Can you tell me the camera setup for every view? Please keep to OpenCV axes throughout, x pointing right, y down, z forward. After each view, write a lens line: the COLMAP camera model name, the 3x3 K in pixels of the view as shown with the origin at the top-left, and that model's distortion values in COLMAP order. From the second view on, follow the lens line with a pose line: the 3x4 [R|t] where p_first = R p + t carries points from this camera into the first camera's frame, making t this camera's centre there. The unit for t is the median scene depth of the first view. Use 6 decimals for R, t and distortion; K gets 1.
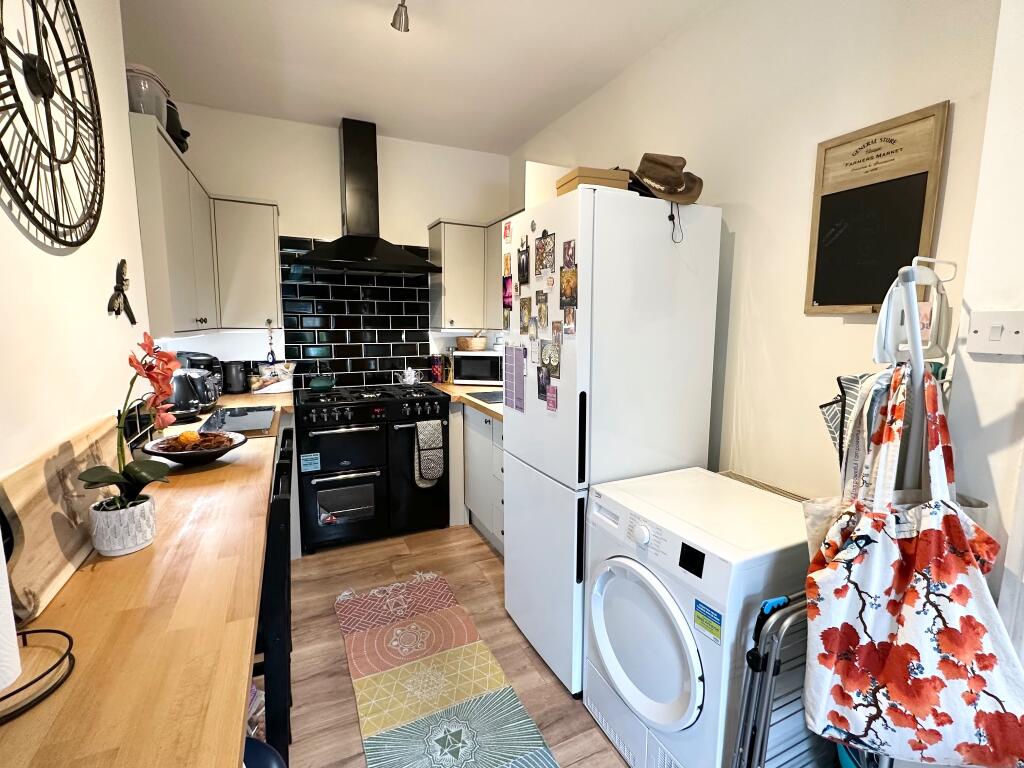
lens RADIAL K [[472.0, 0, 514.0], [0, 472.0, 385.8], [0, 0, 1]] dist [0.002499, 0.000005]
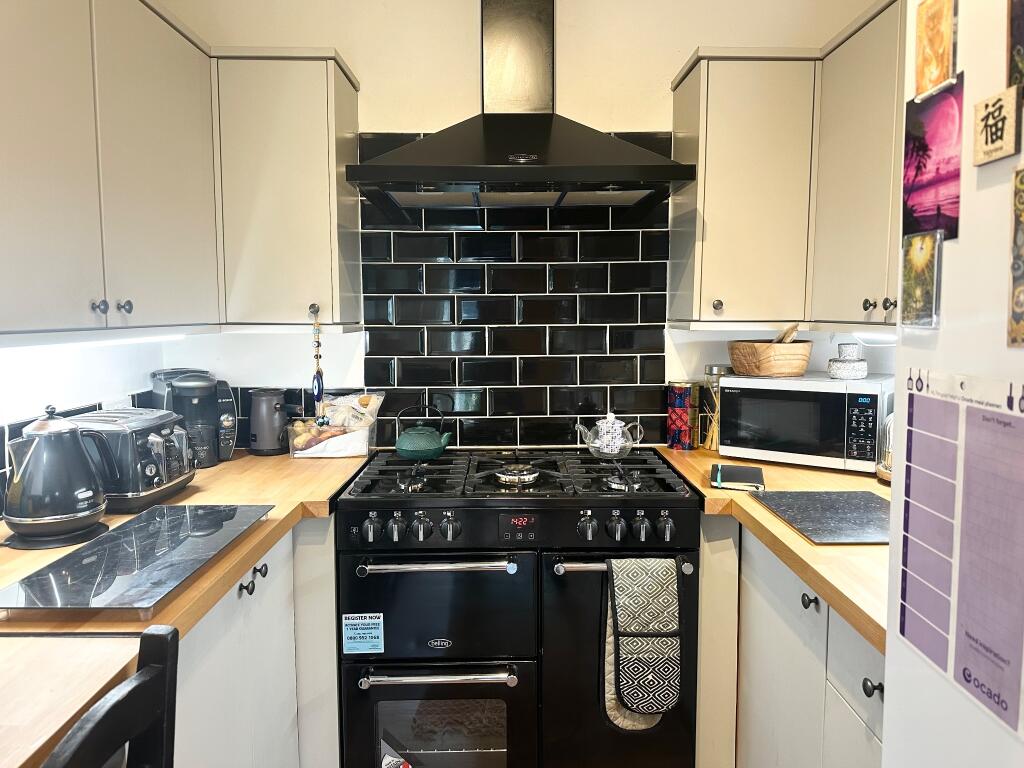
lens RADIAL K [[728.7, 0, 508.6], [0, 728.7, 382.3], [0, 0, 1]] dist [0.062930, -0.073727]
pose [[0.906634, 0.026833, -0.421063, -0.031551], [-0.043024, 0.998653, -0.028997, -0.047029], [0.419718, 0.044405, 0.906568, 0.394137]]
